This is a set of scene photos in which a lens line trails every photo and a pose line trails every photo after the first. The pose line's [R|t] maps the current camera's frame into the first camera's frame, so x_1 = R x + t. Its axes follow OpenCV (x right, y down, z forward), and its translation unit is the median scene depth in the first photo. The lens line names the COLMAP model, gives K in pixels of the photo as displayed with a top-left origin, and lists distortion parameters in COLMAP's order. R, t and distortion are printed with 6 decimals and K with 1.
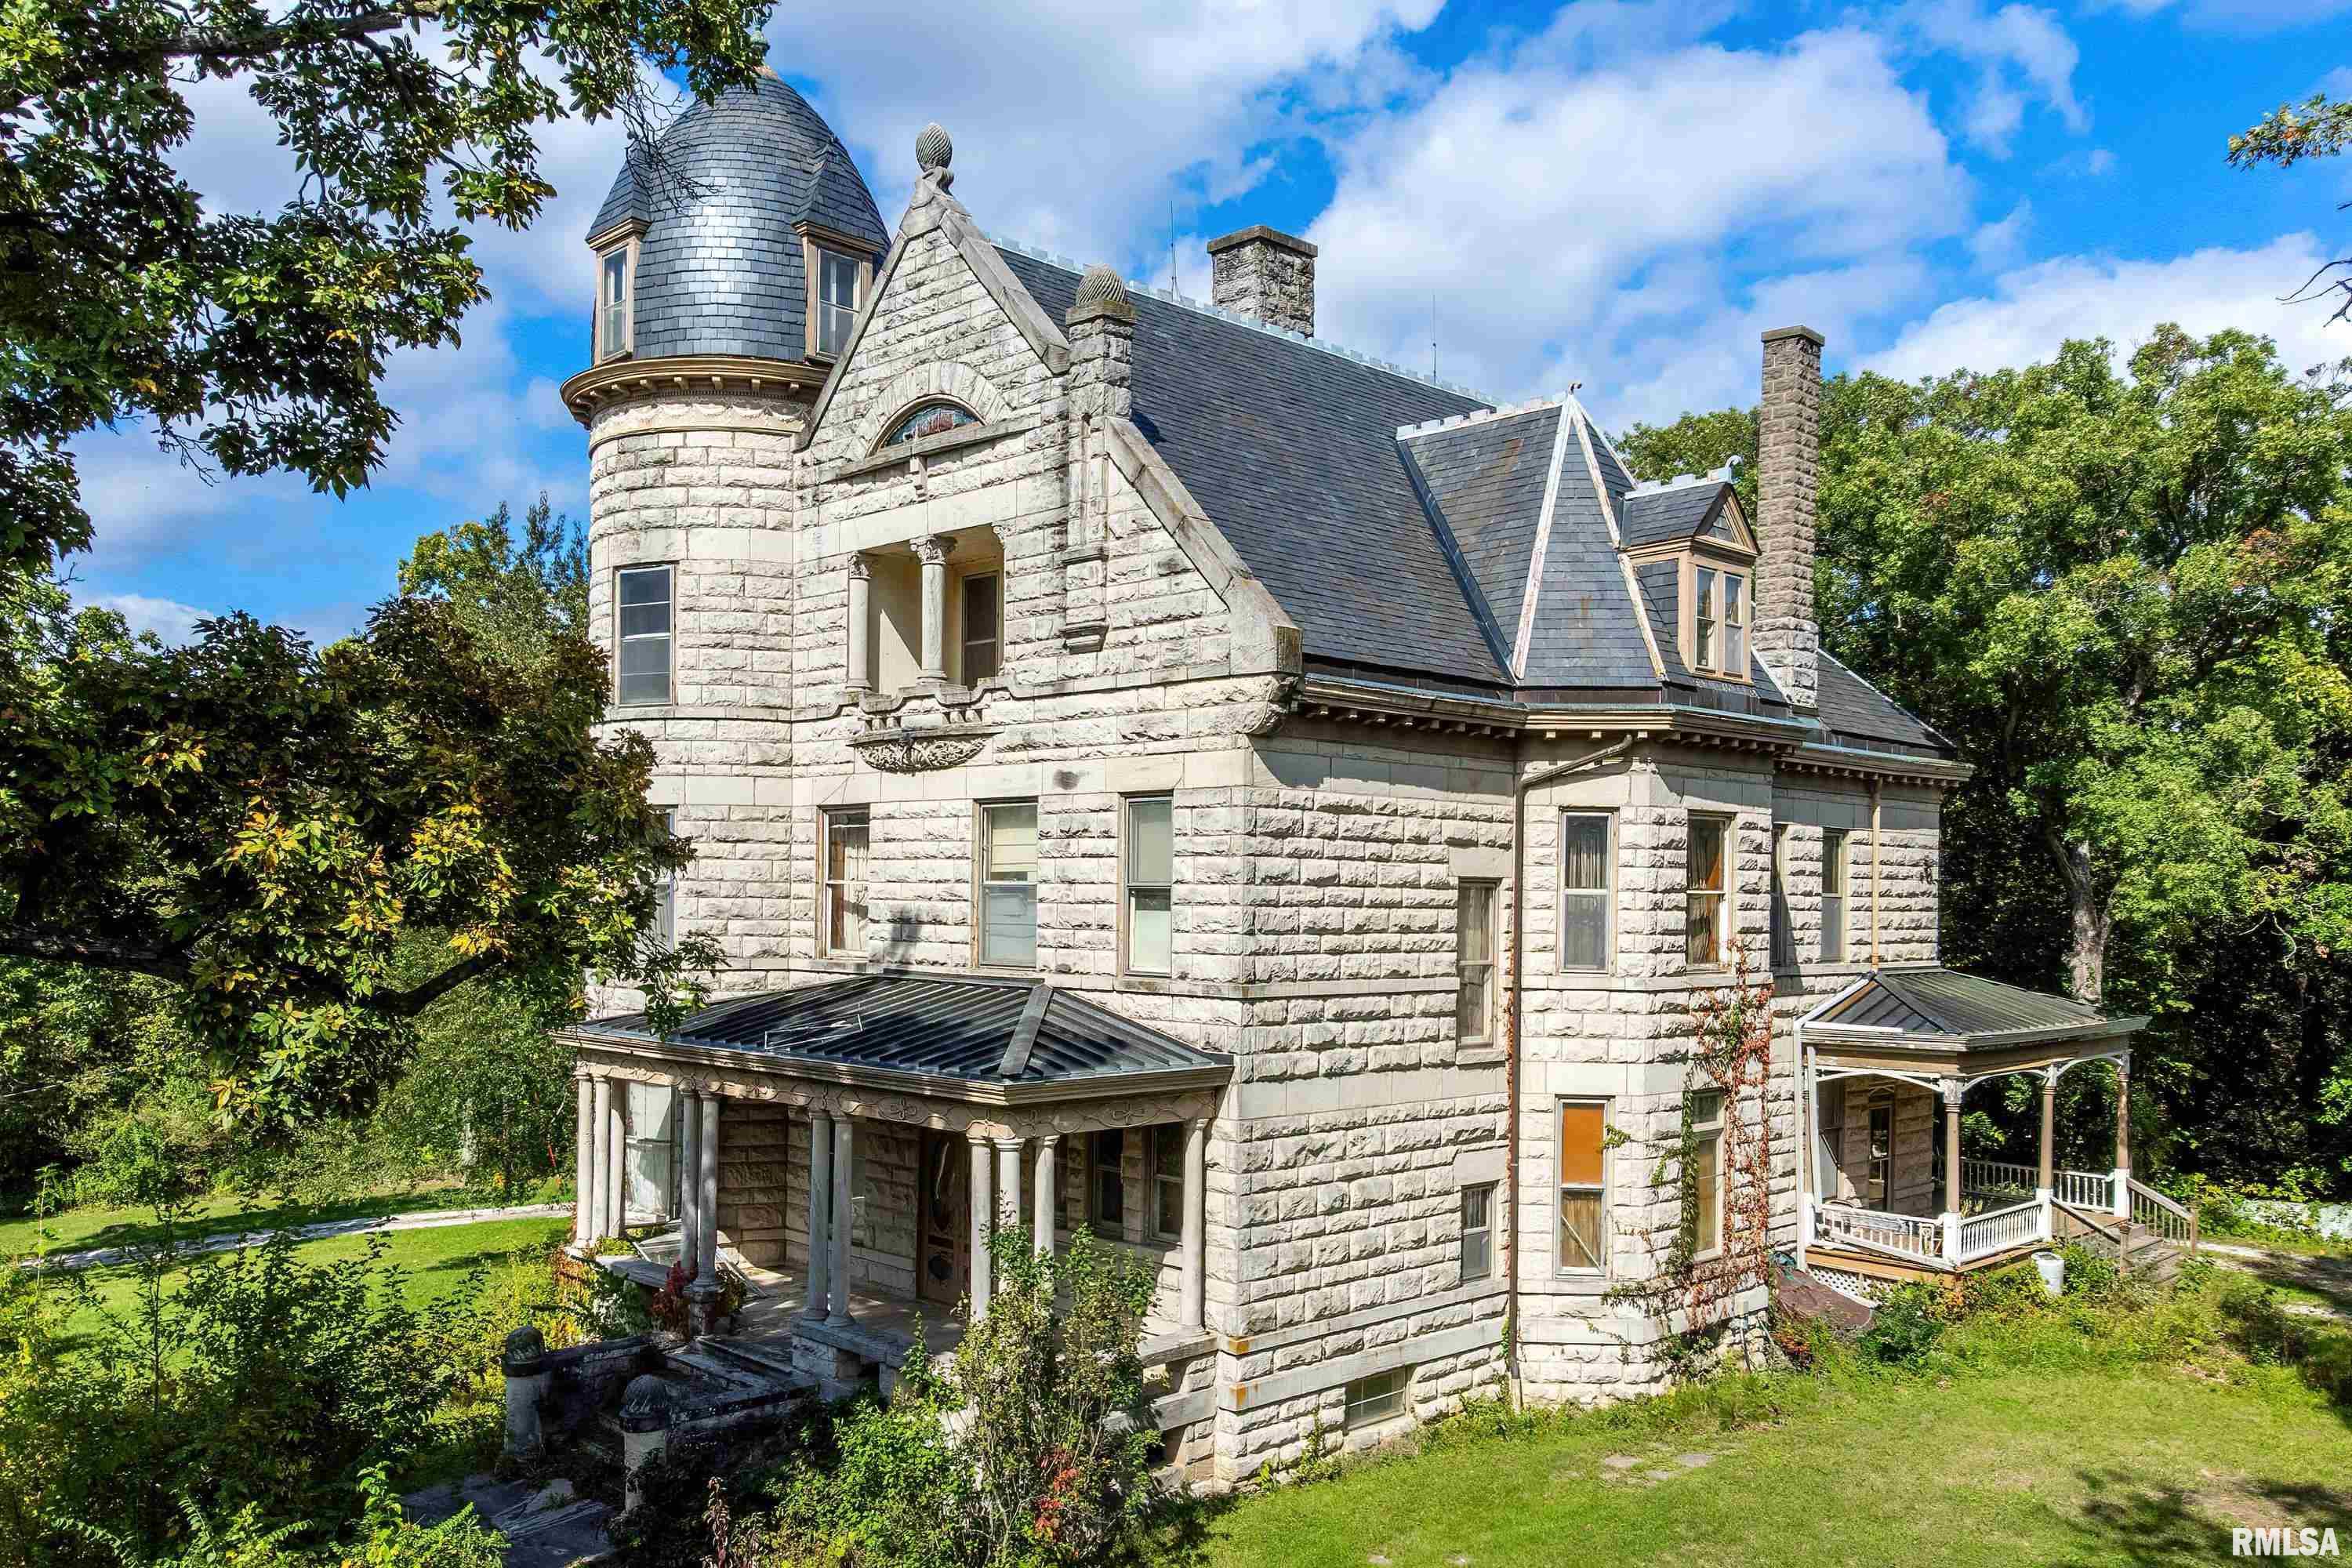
lens RADIAL K [[1869.5, 0, 1219.1], [0, 1869.5, 918.7], [0, 0, 1]] dist [0.028527, -0.004101]
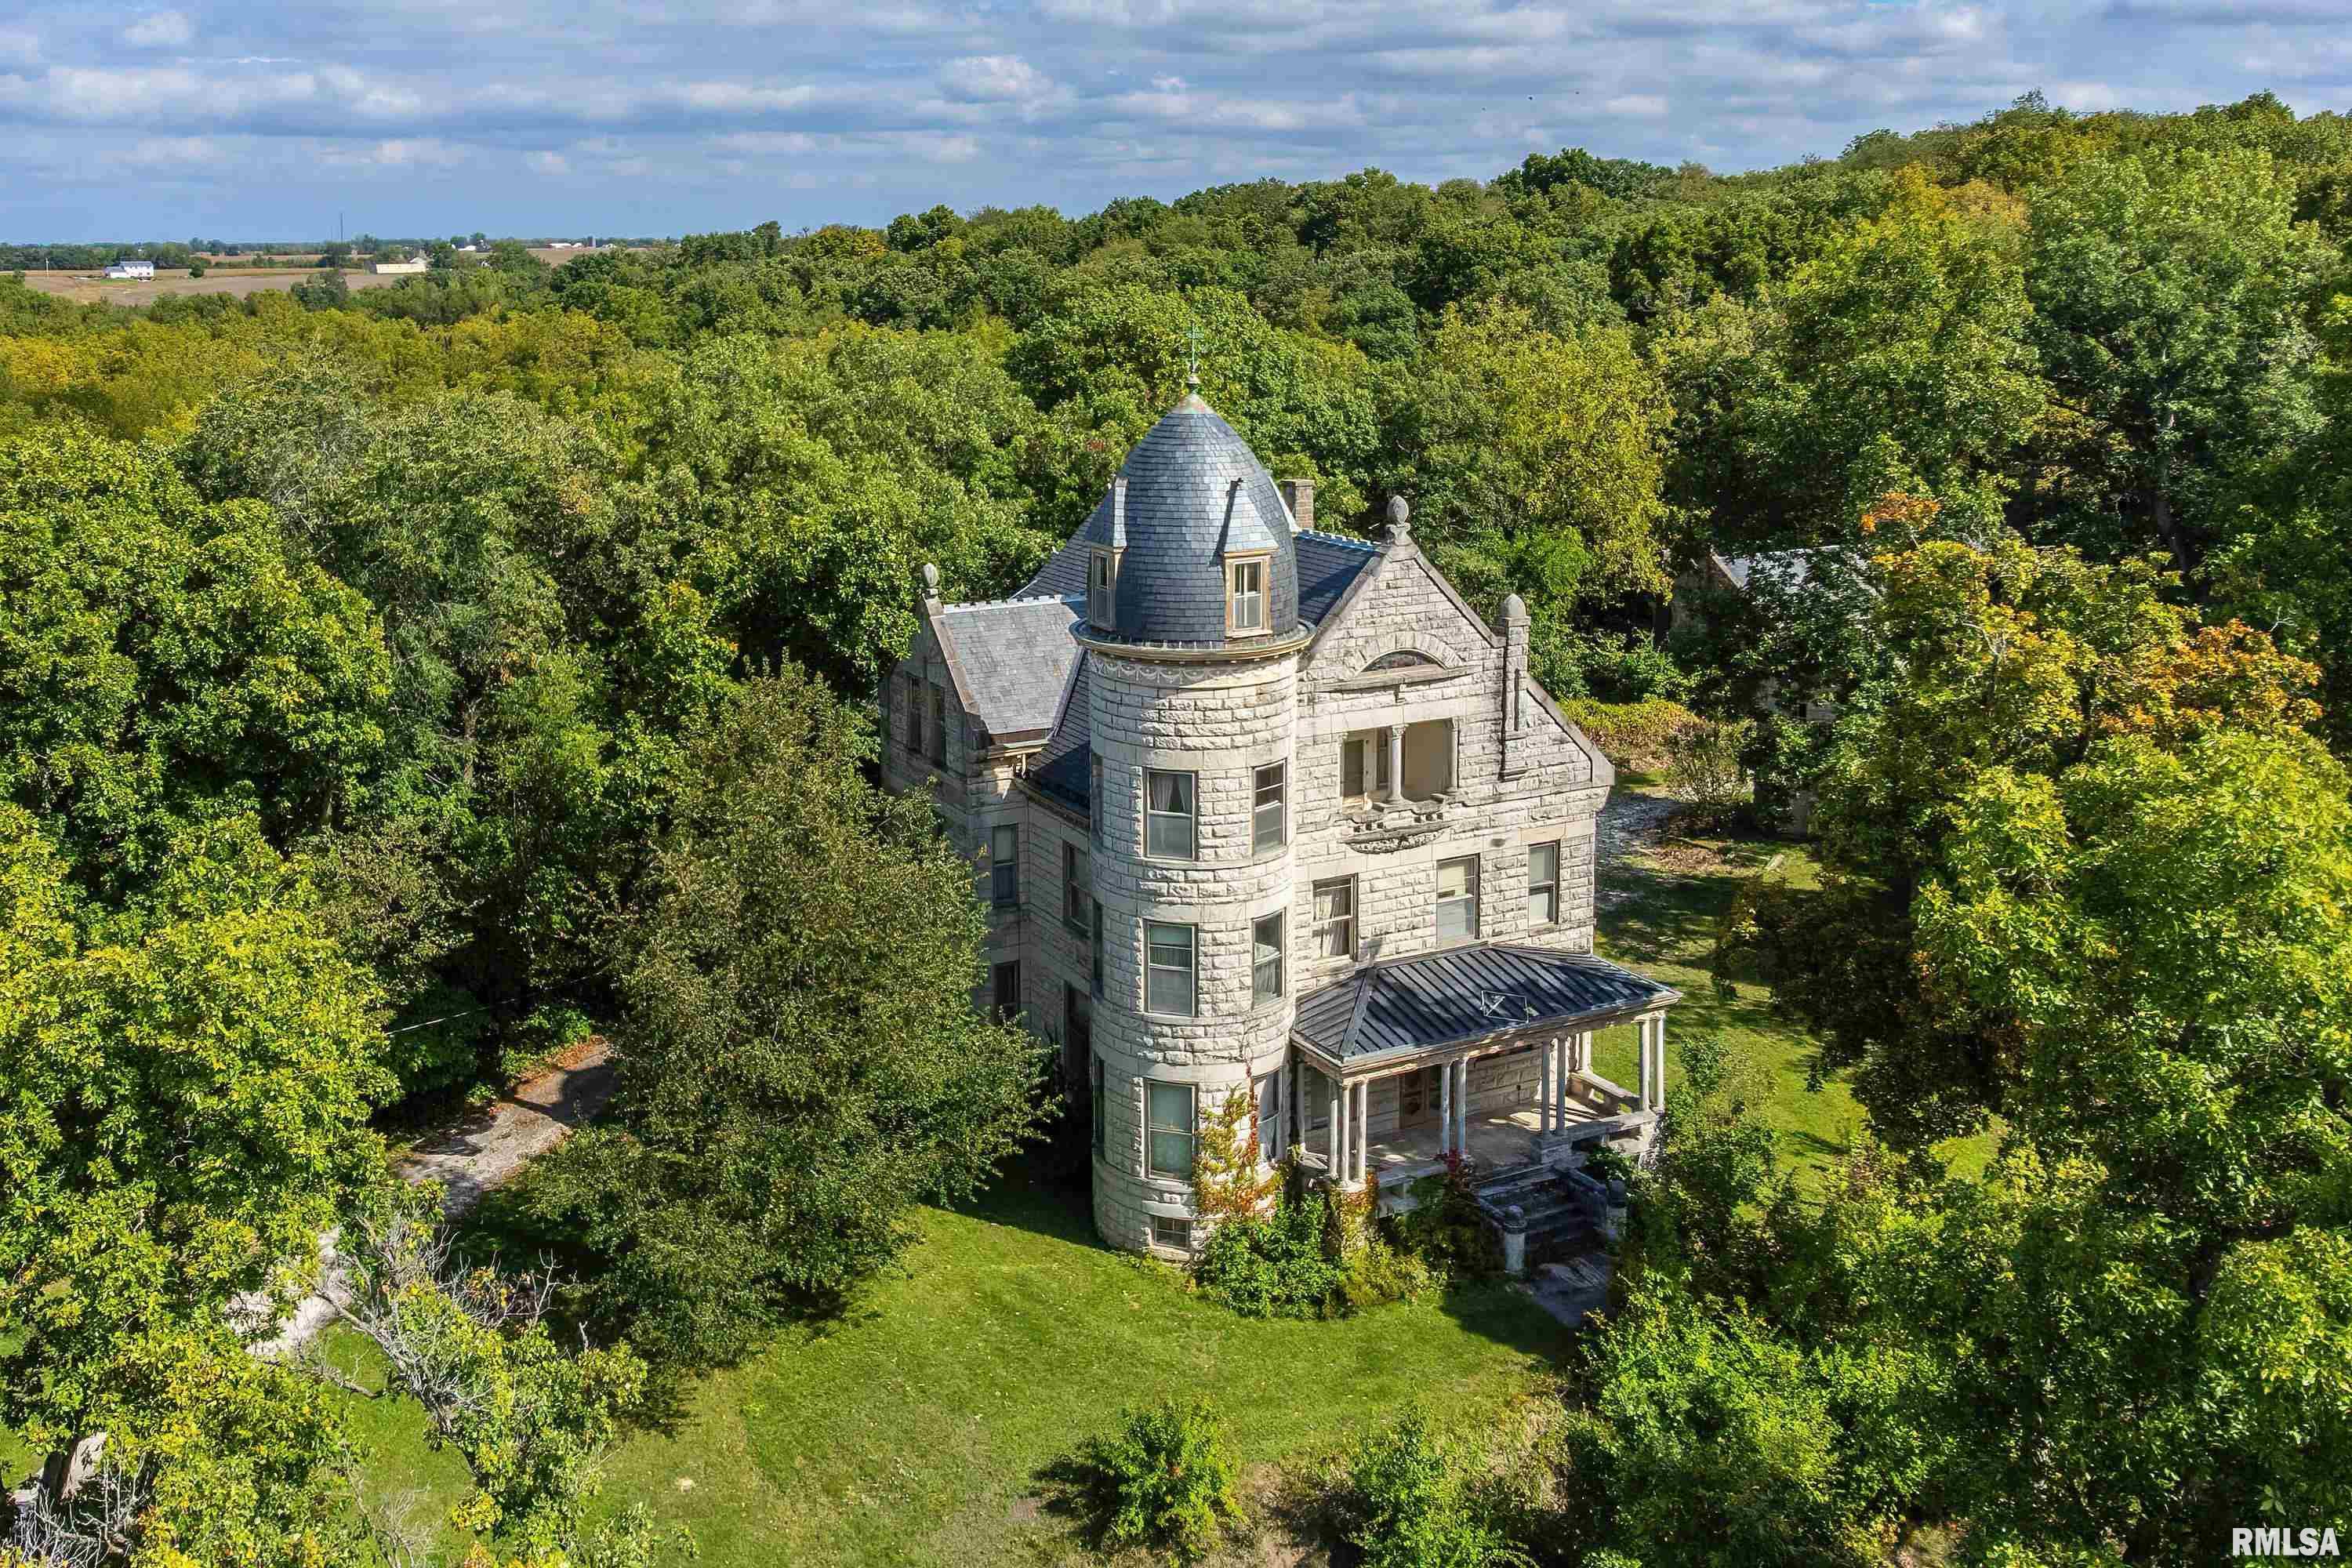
lens RADIAL K [[2230.0, 0, 925.8], [0, 2230.0, 525.1], [0, 0, 1]] dist [0.016756, -0.001440]
pose [[0.341907, -0.145680, 0.928373, -2.357876], [0.037317, 0.989237, 0.141487, -0.739308], [-0.938992, -0.013731, 0.343664, 0.718096]]
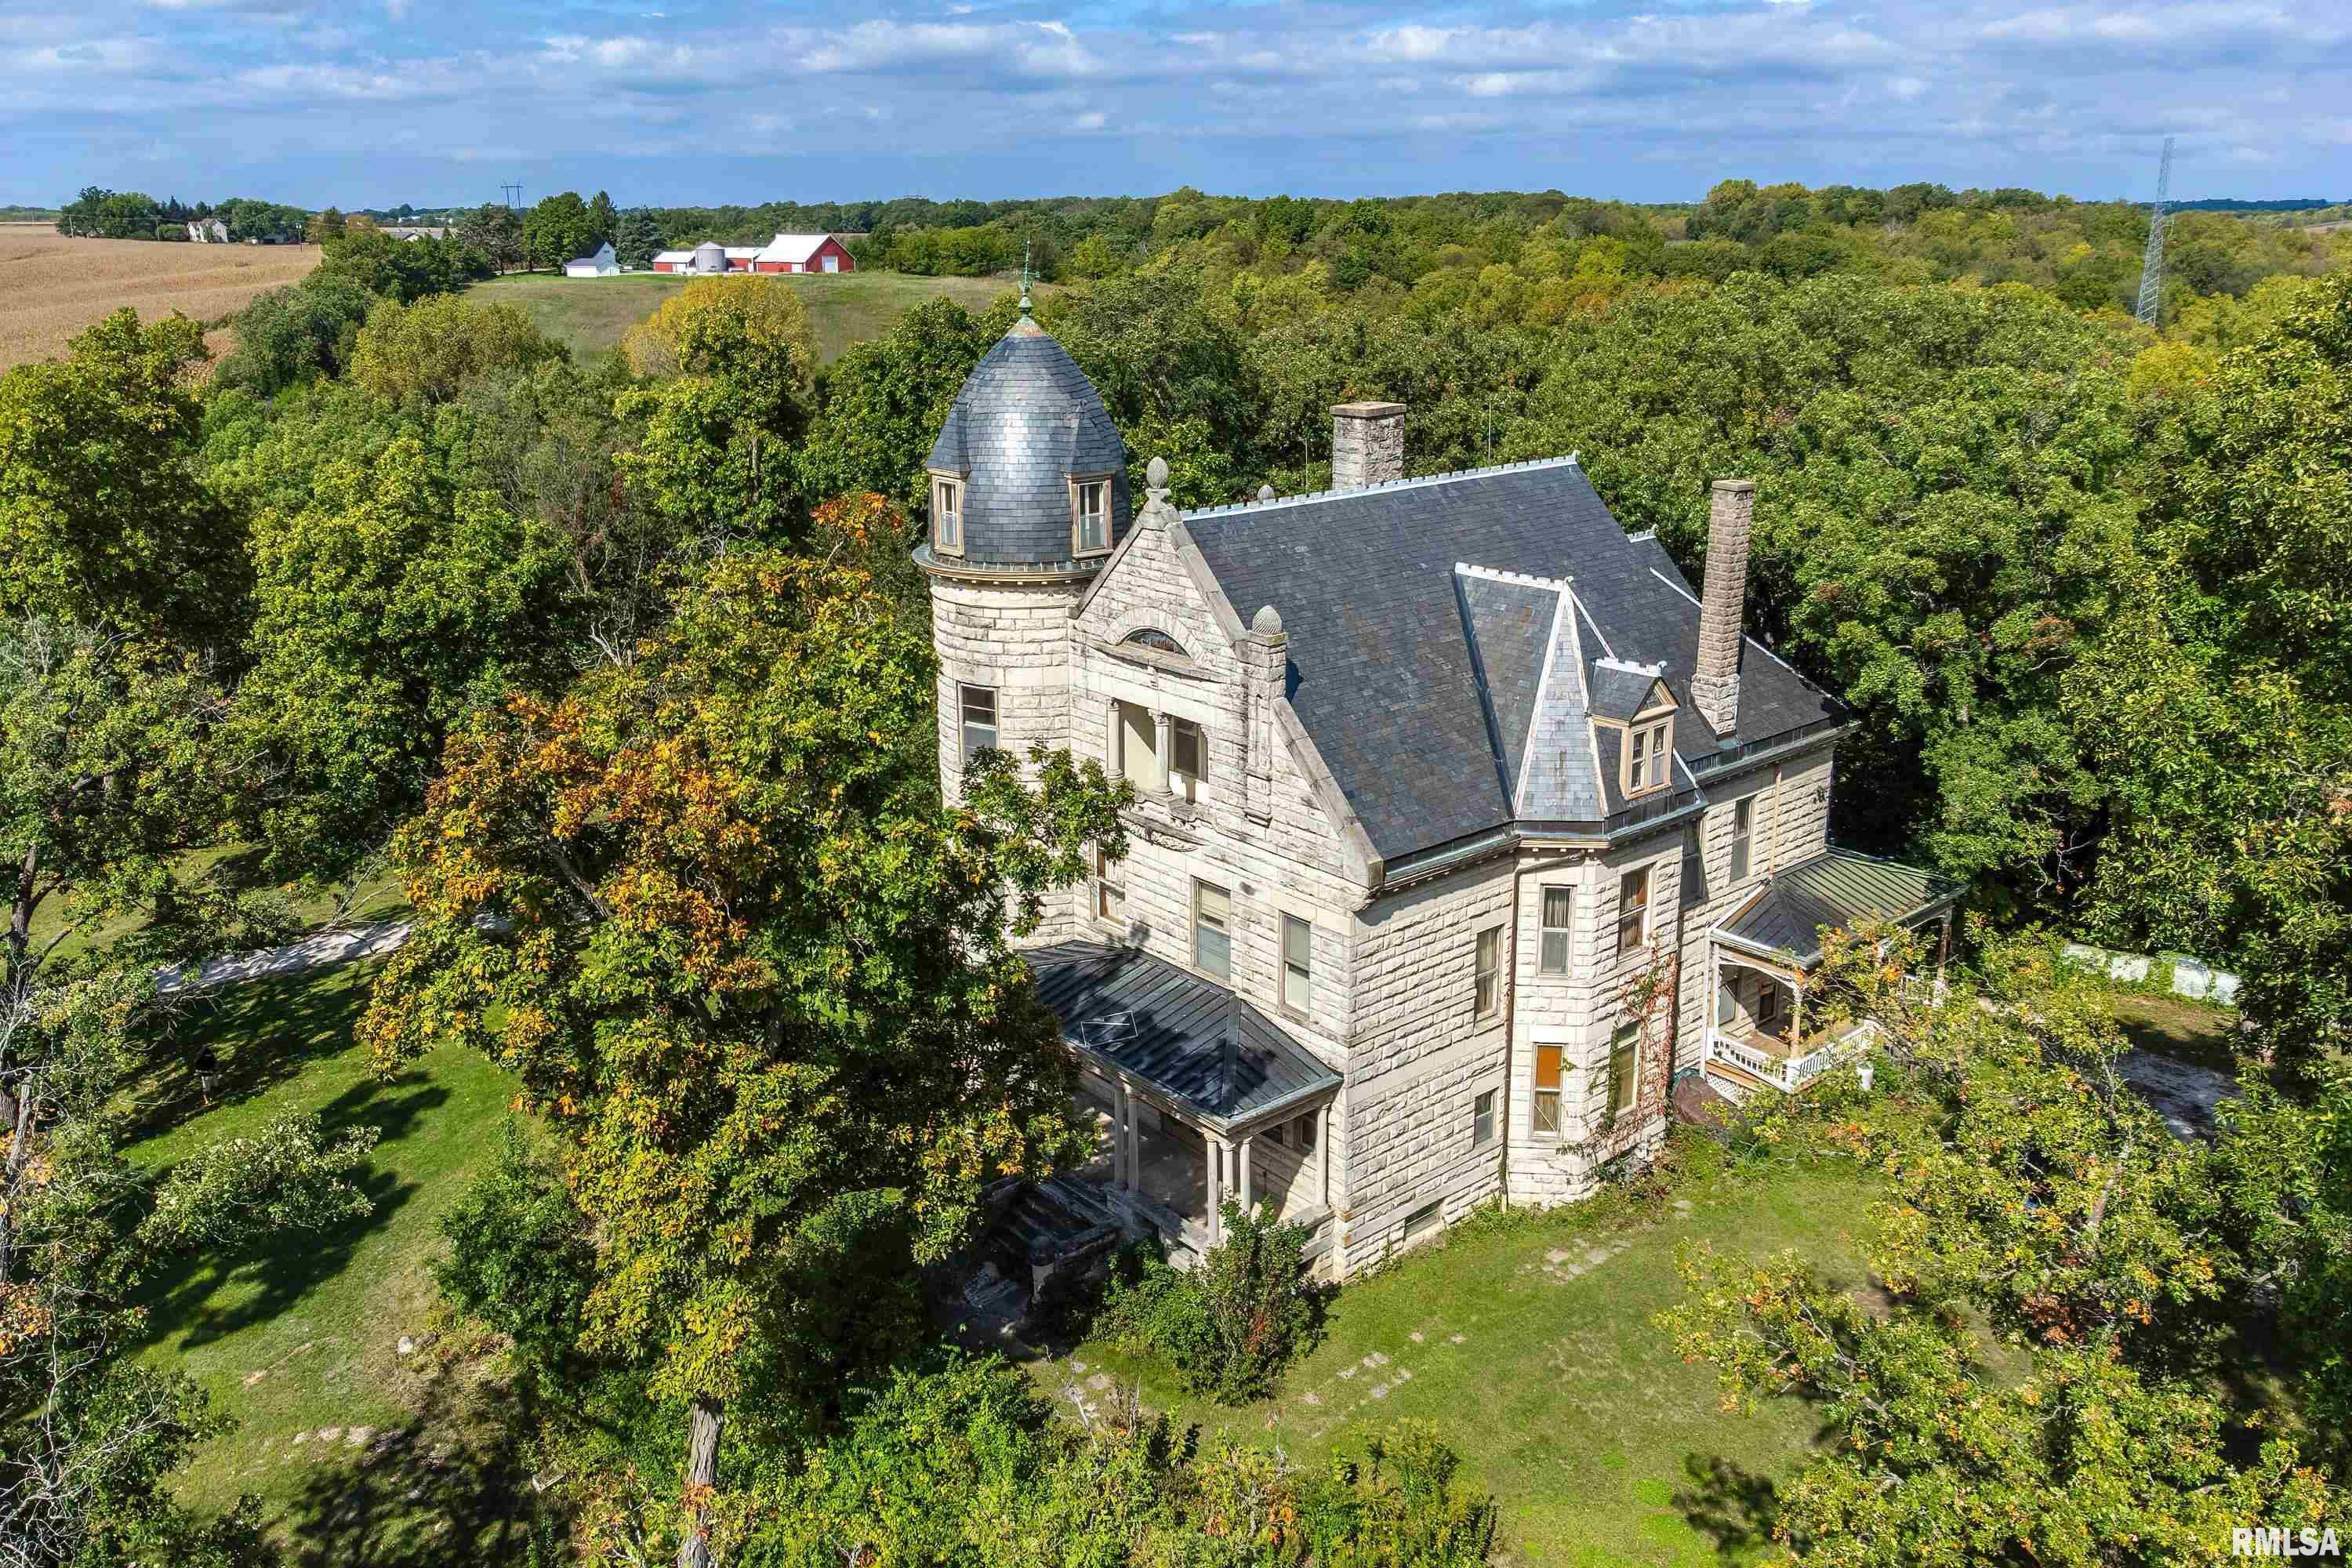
lens RADIAL K [[1847.1, 0, 1175.5], [0, 1847.1, 745.0], [0, 0, 1]] dist [0.005086, 0.000332]
pose [[0.996270, 0.003173, -0.086237, -0.001437], [0.019492, 0.965223, 0.260702, -0.617572], [0.084065, -0.261410, 0.961560, -0.583485]]
